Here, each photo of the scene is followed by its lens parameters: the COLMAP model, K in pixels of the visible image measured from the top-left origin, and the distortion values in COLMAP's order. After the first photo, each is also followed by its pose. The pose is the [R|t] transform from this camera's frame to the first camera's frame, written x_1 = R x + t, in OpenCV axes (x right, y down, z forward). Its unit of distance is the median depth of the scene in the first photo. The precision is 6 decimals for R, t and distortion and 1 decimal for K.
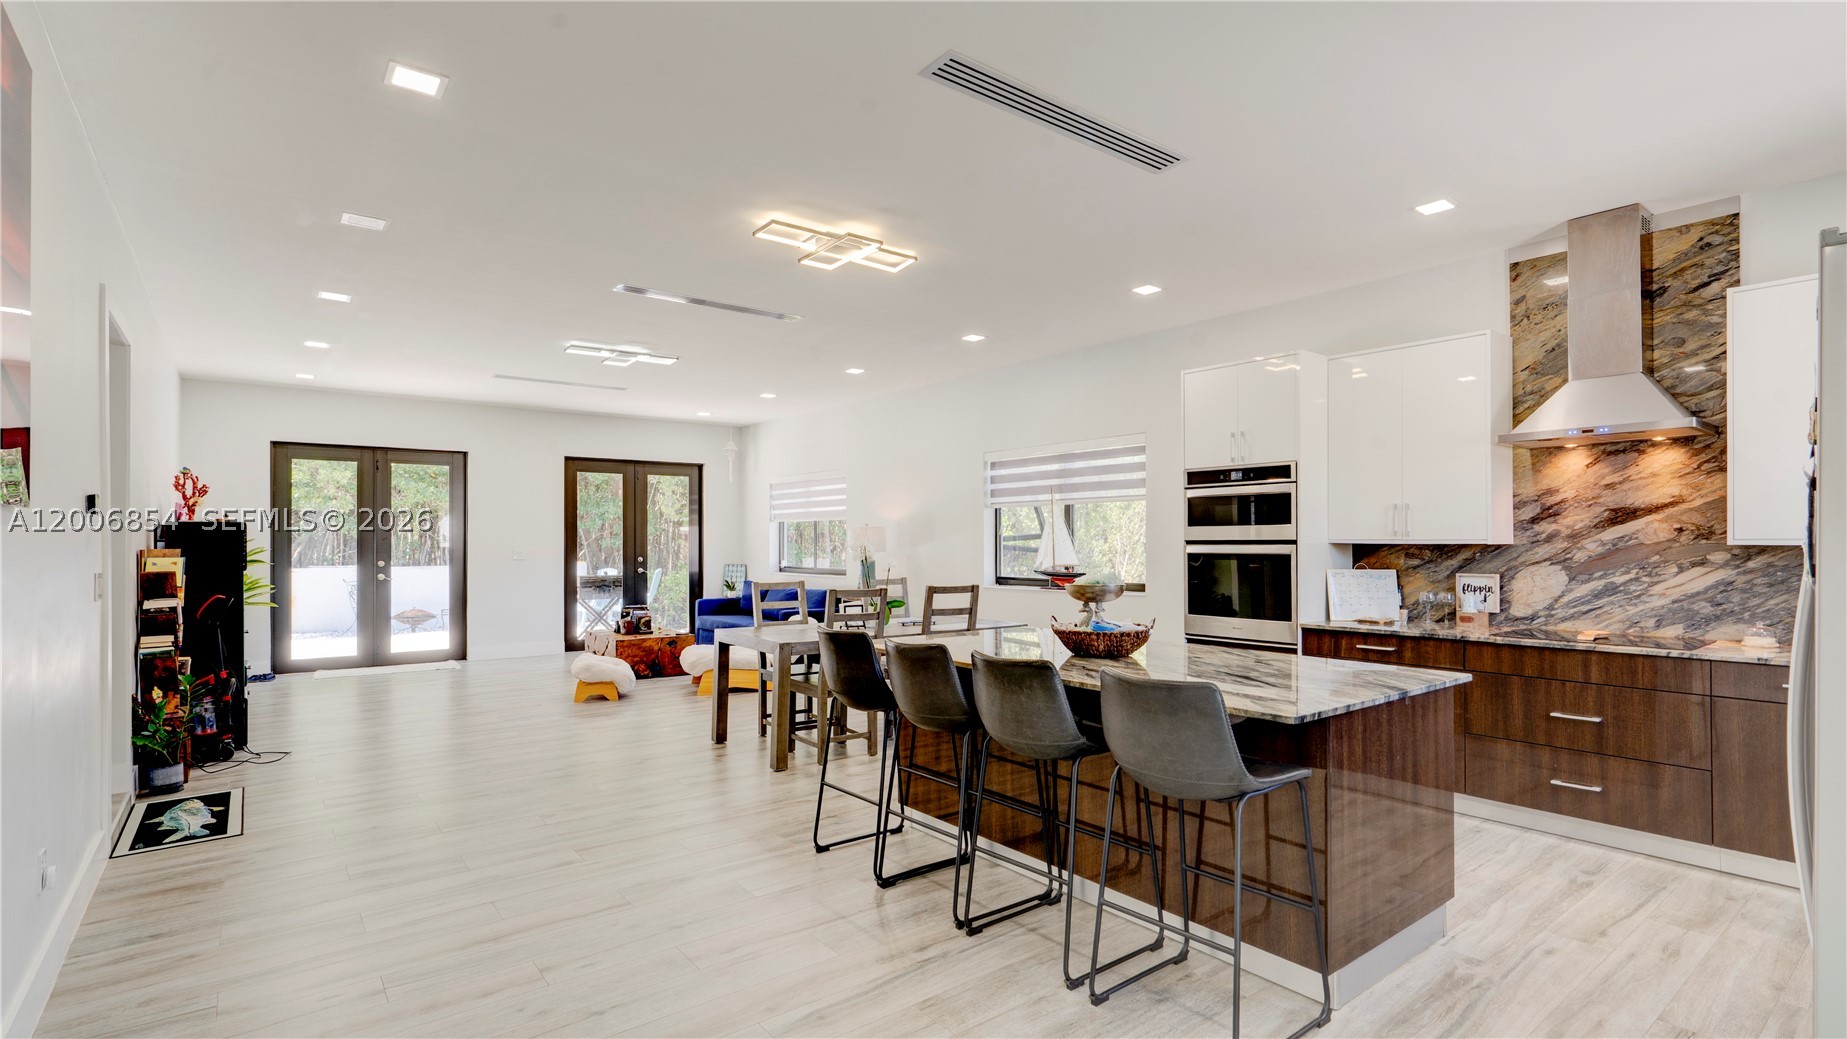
lens RADIAL K [[842.1, 0, 922.5], [0, 842.1, 533.8], [0, 0, 1]] dist [-0.003962, 0.000373]
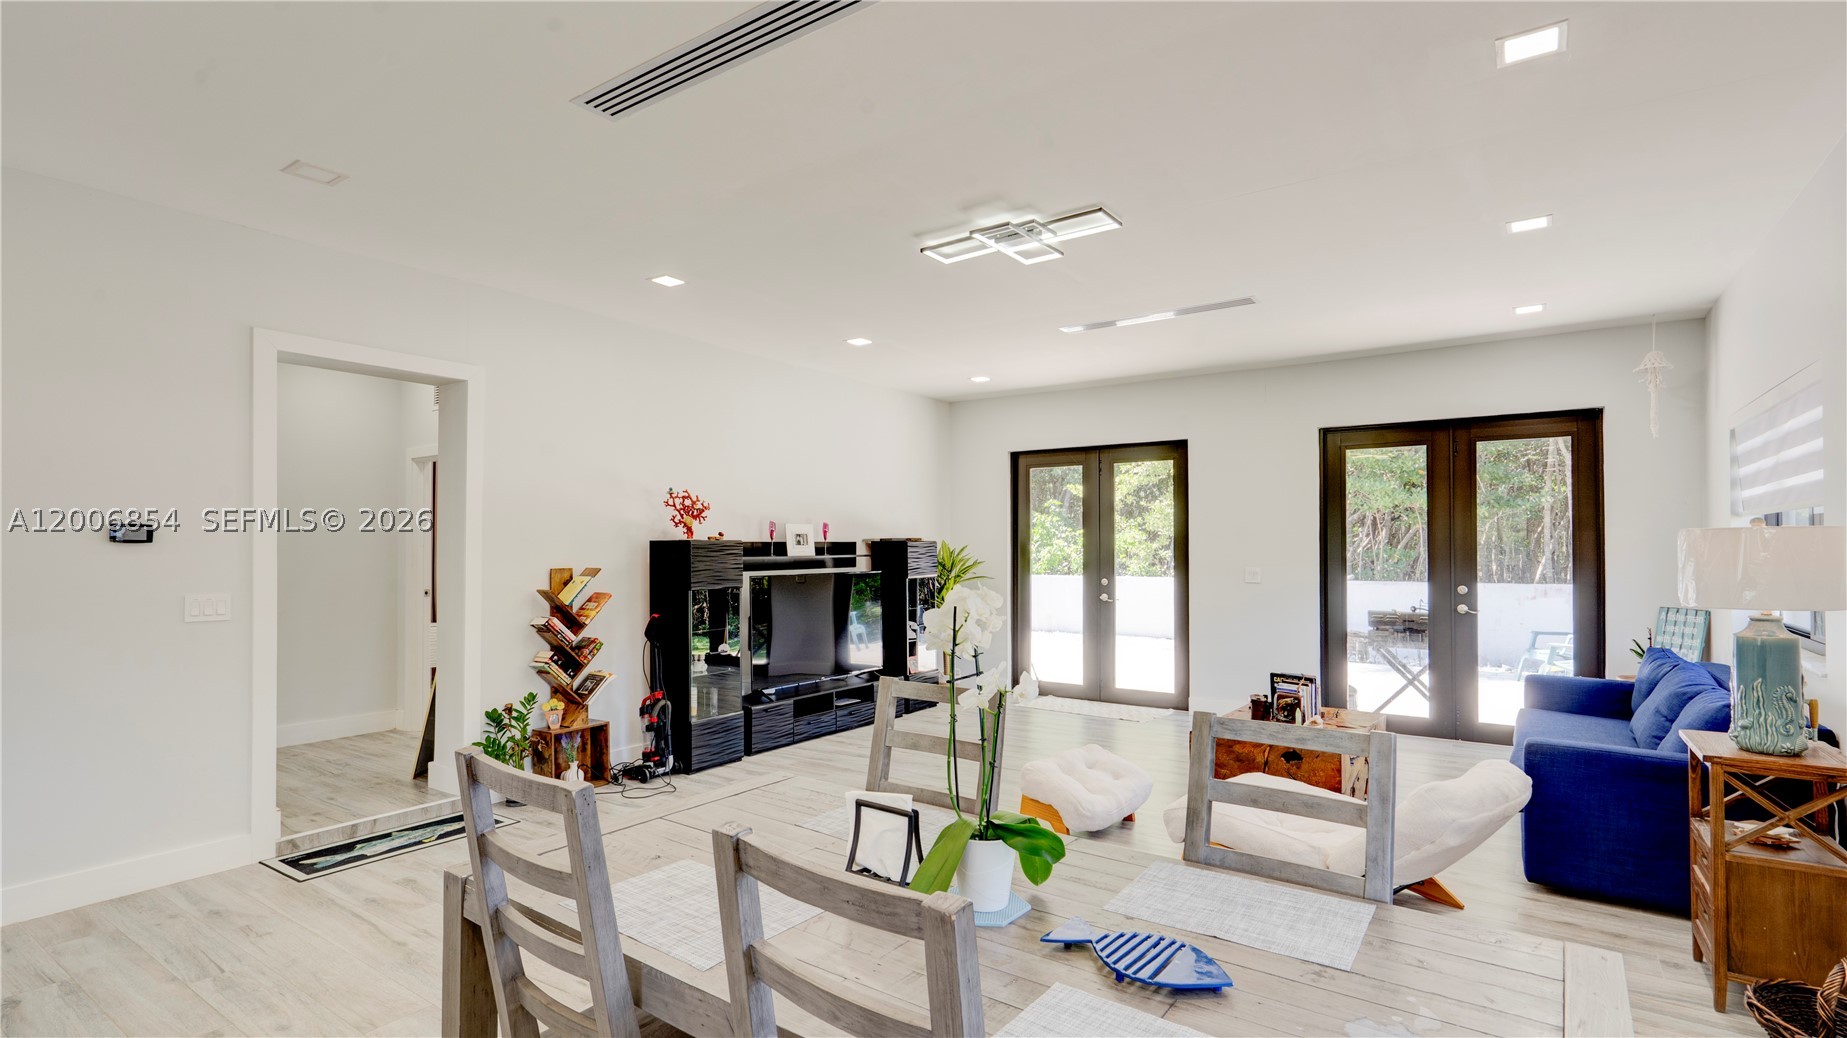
lens RADIAL K [[842.1, 0, 924.8], [0, 842.1, 521.2], [0, 0, 1]] dist [-0.003962, 0.000373]
pose [[0.253046, -0.006591, -0.967432, 0.134263], [0.016861, 0.999855, -0.002402, -0.023364], [0.967307, -0.015704, 0.253121, 0.532820]]
